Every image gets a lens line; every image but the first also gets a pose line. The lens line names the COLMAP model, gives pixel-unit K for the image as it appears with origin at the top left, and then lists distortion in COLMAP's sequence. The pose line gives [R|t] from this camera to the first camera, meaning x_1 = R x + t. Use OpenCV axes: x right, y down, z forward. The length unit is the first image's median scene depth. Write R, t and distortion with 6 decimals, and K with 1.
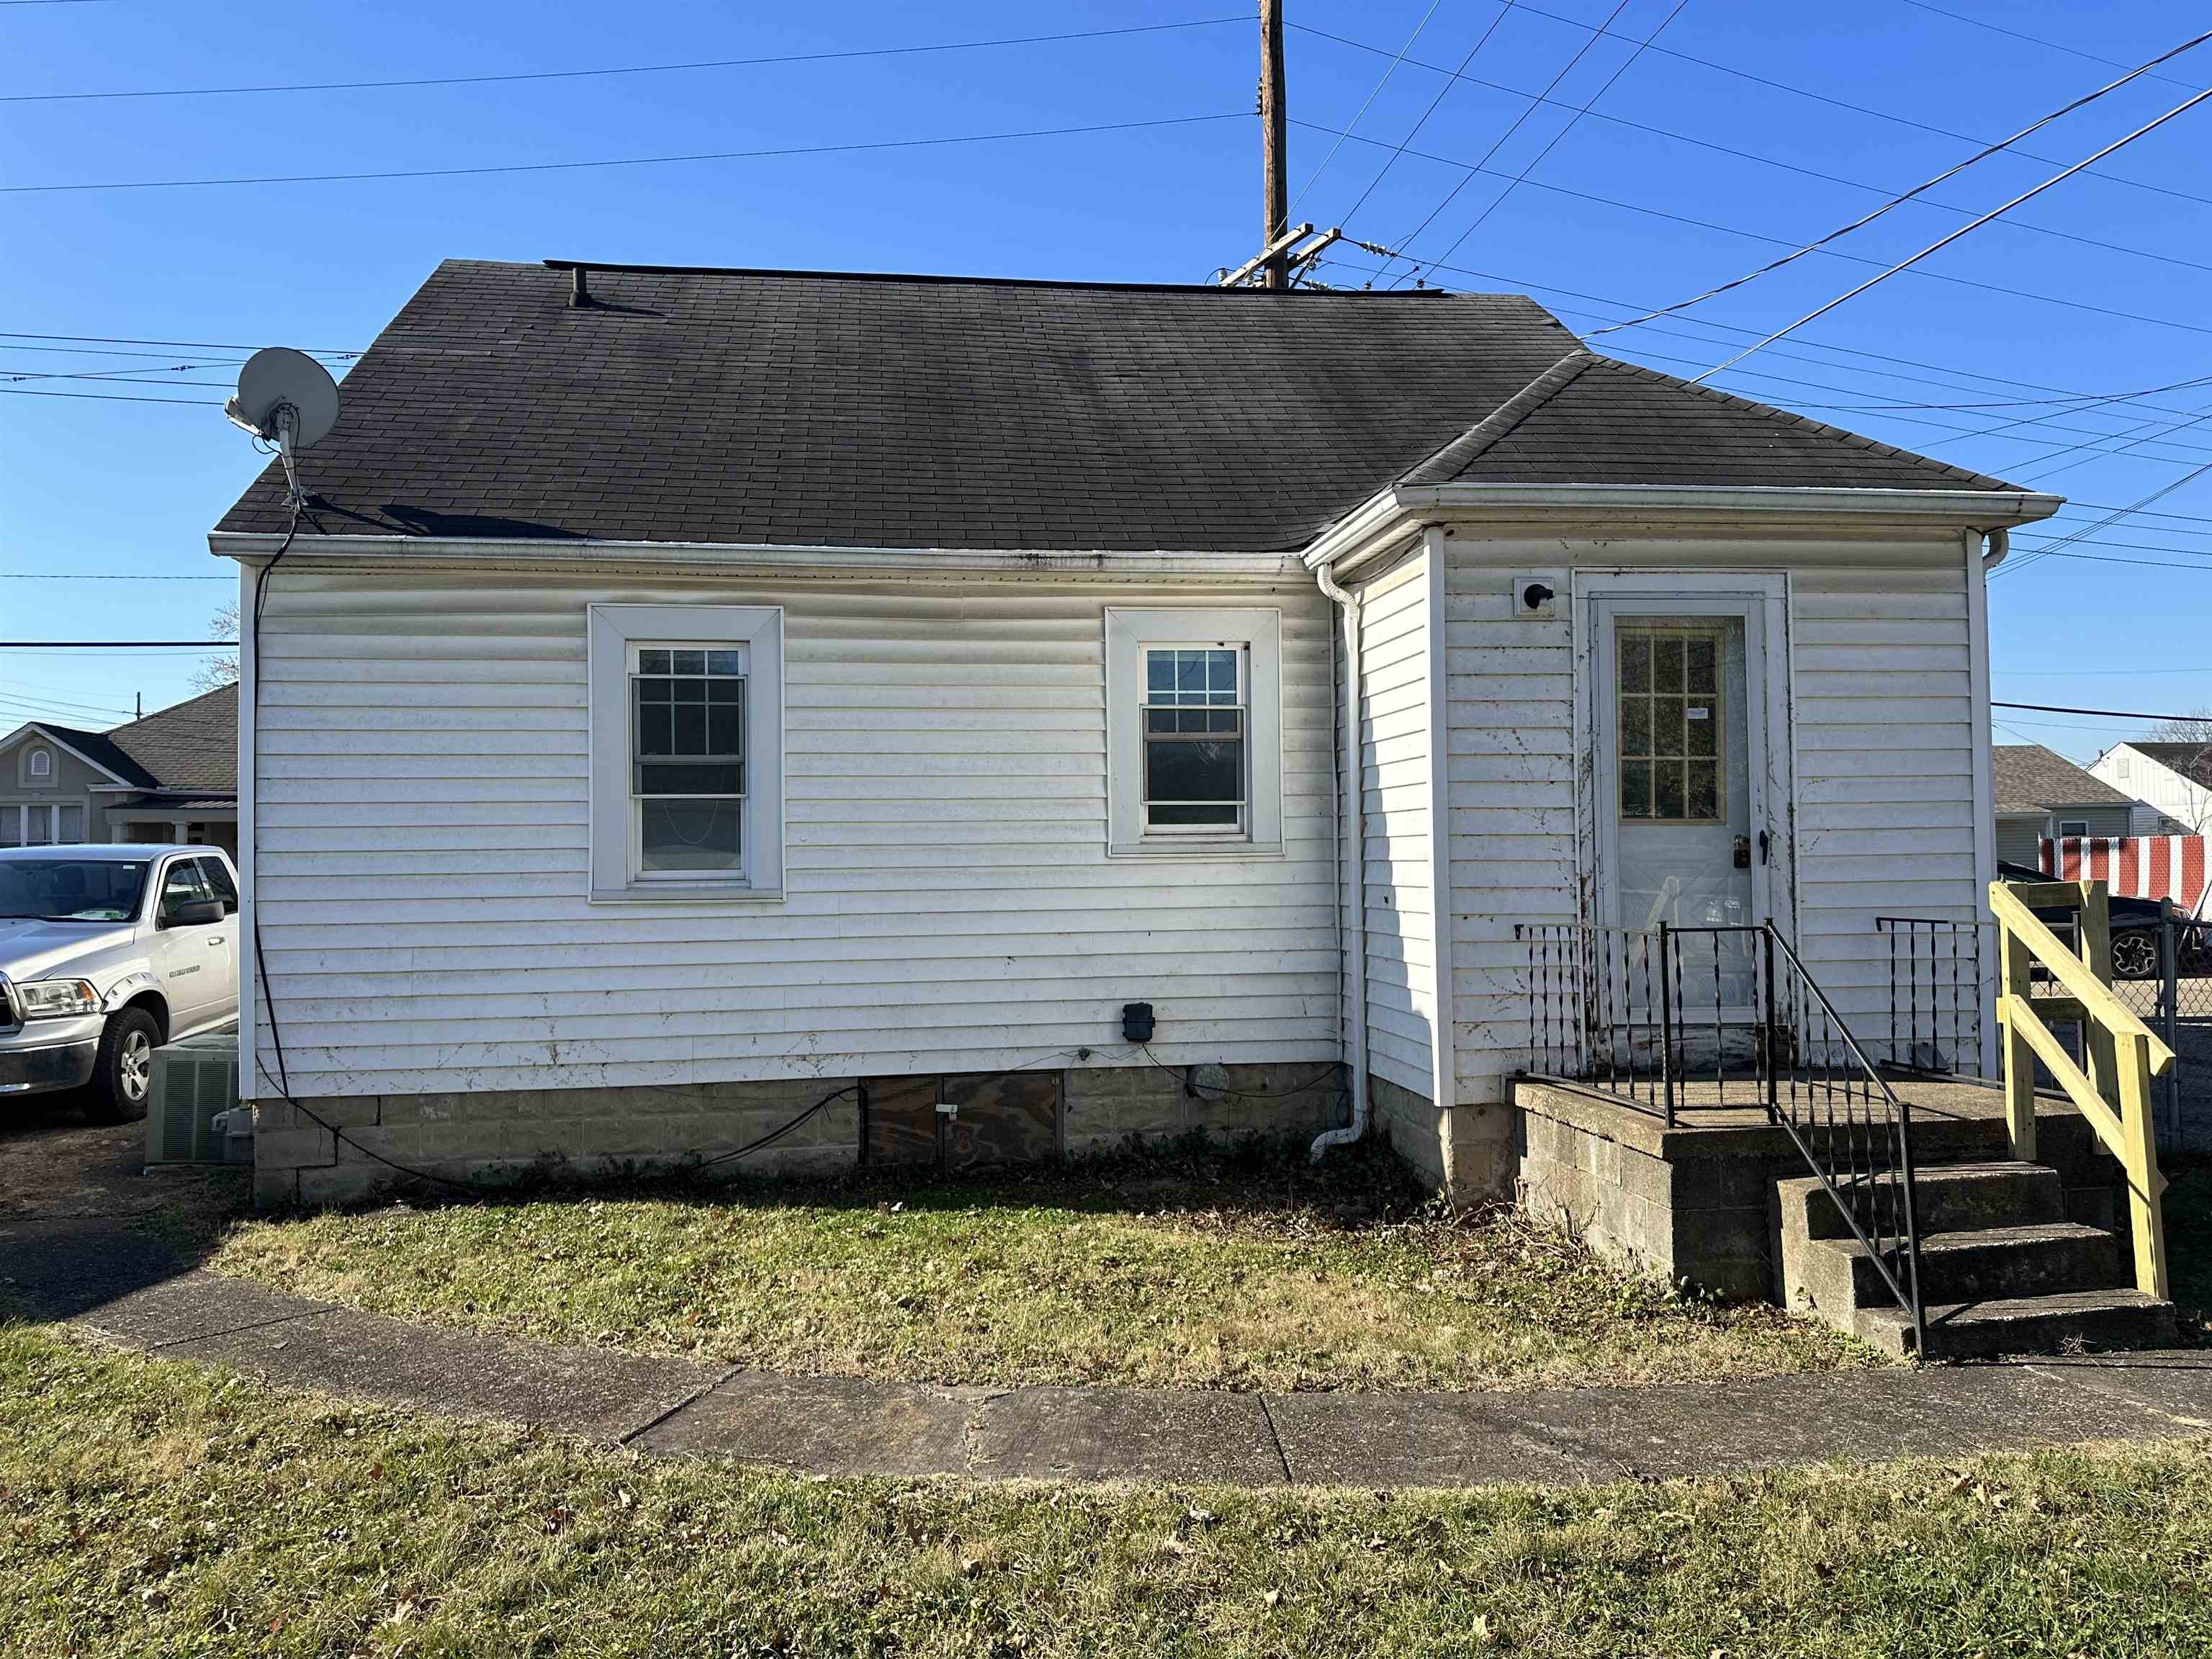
lens RADIAL K [[1558.1, 0, 1103.7], [0, 1558.1, 824.9], [0, 0, 1]] dist [0.012312, -0.014114]
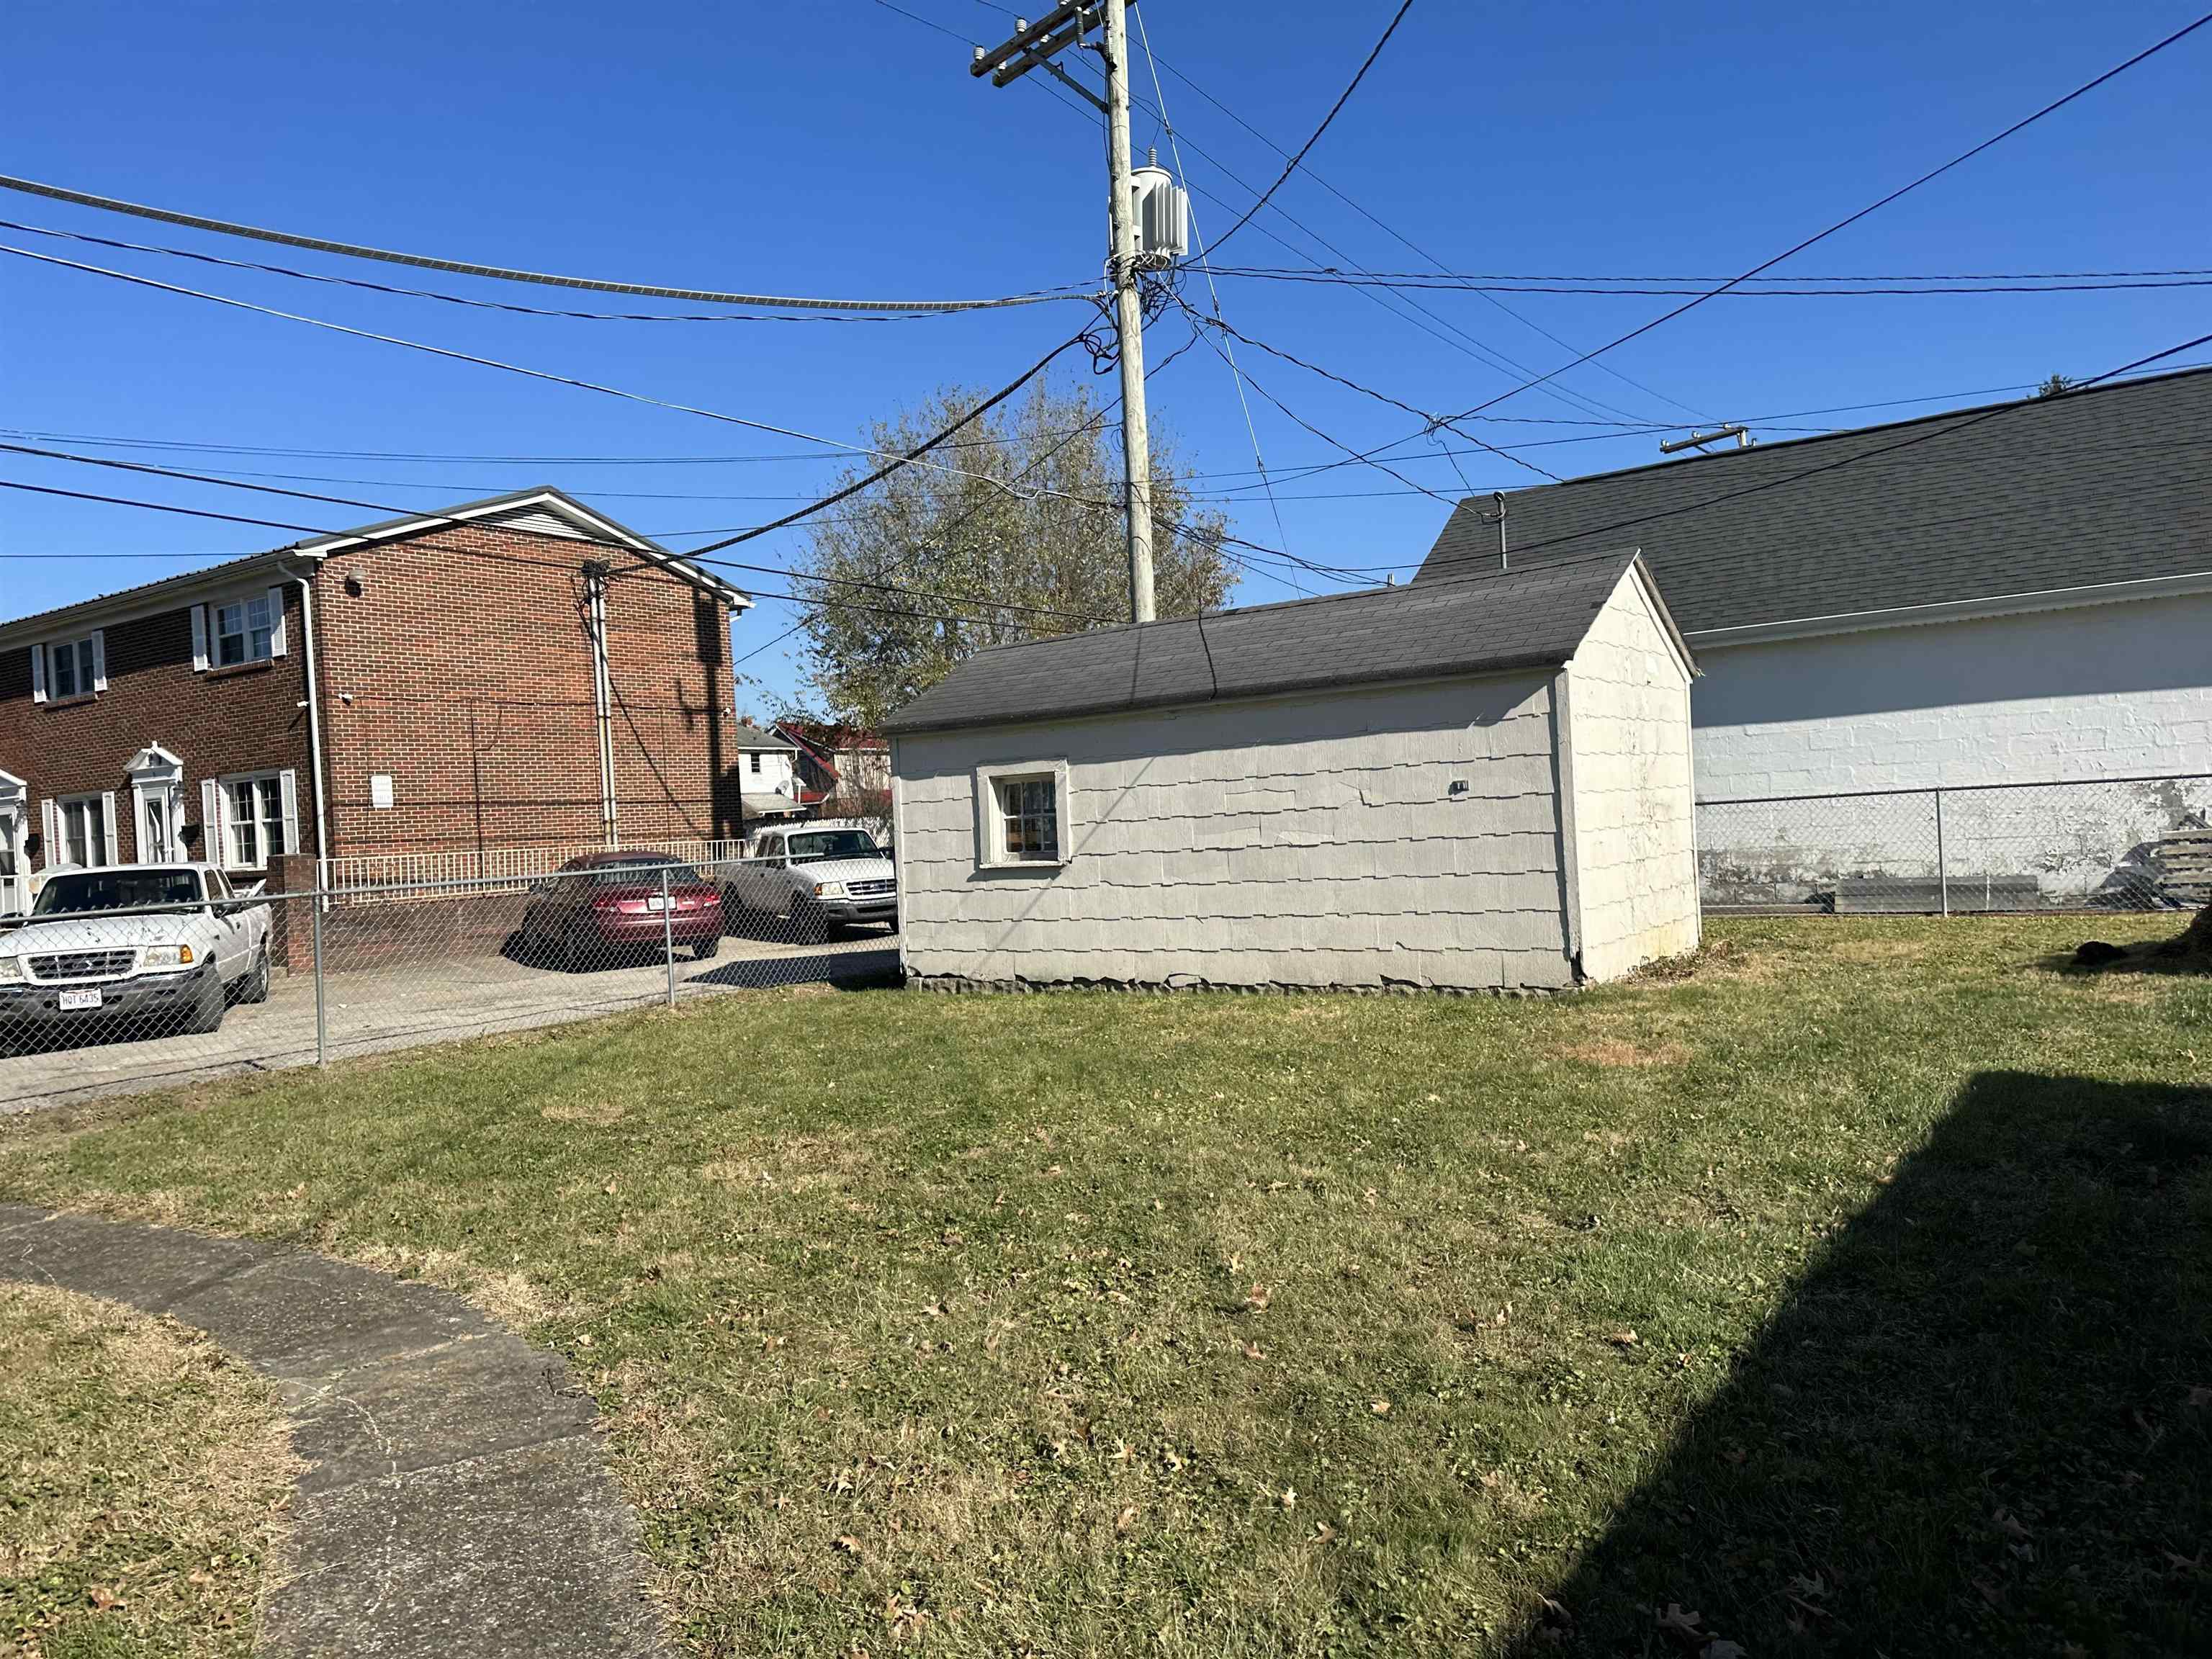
lens RADIAL K [[1558.1, 0, 1100.5], [0, 1558.1, 835.5], [0, 0, 1]] dist [0.012312, -0.014114]
pose [[-0.732679, 0.050296, 0.678713, -1.134196], [0.050372, 0.998538, -0.019620, 0.090382], [-0.678707, 0.019813, -0.734142, 1.439929]]
